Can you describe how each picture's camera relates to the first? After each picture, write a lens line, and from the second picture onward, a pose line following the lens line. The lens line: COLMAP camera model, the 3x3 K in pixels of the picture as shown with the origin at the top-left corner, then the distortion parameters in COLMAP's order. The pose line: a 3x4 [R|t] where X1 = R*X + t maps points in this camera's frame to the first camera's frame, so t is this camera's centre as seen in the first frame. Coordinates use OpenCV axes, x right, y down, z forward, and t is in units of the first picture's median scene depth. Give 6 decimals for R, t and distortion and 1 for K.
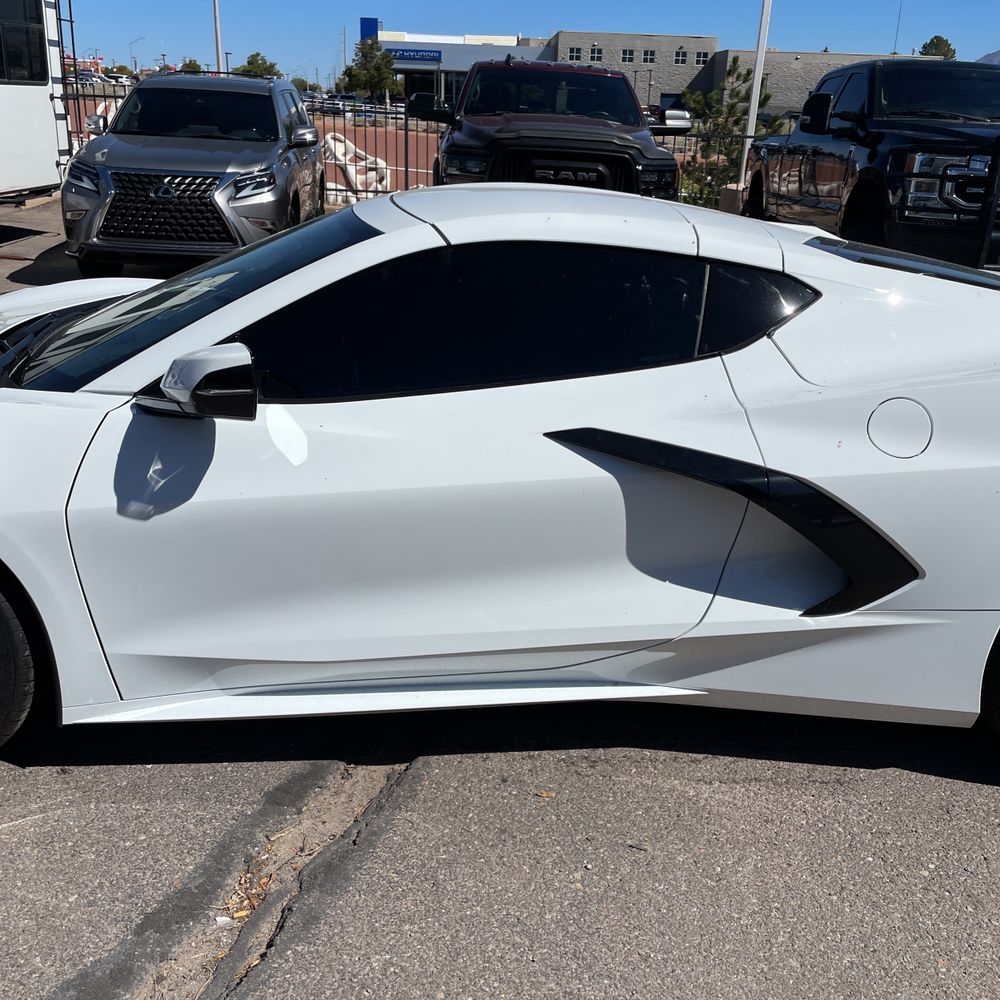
lens RADIAL K [[1016.4, 0, 504.2], [0, 1016.4, 497.8], [0, 0, 1]] dist [0.089921, -0.124089]
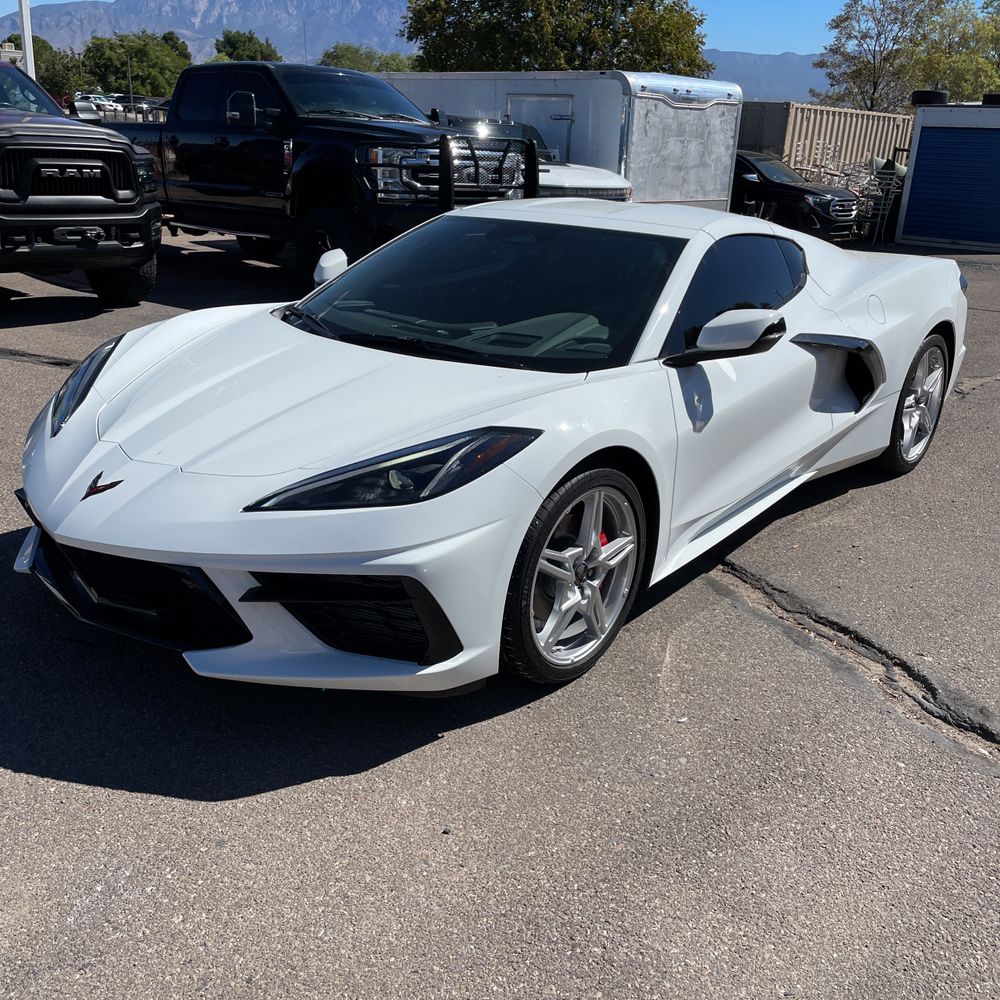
lens RADIAL K [[1016.4, 0, 504.2], [0, 1016.4, 497.8], [0, 0, 1]] dist [0.089921, -0.124089]
pose [[0.675197, -0.263506, 0.688966, -0.413925], [0.243350, 0.961298, 0.129177, -0.039156], [-0.696341, 0.080440, 0.713189, 0.022877]]
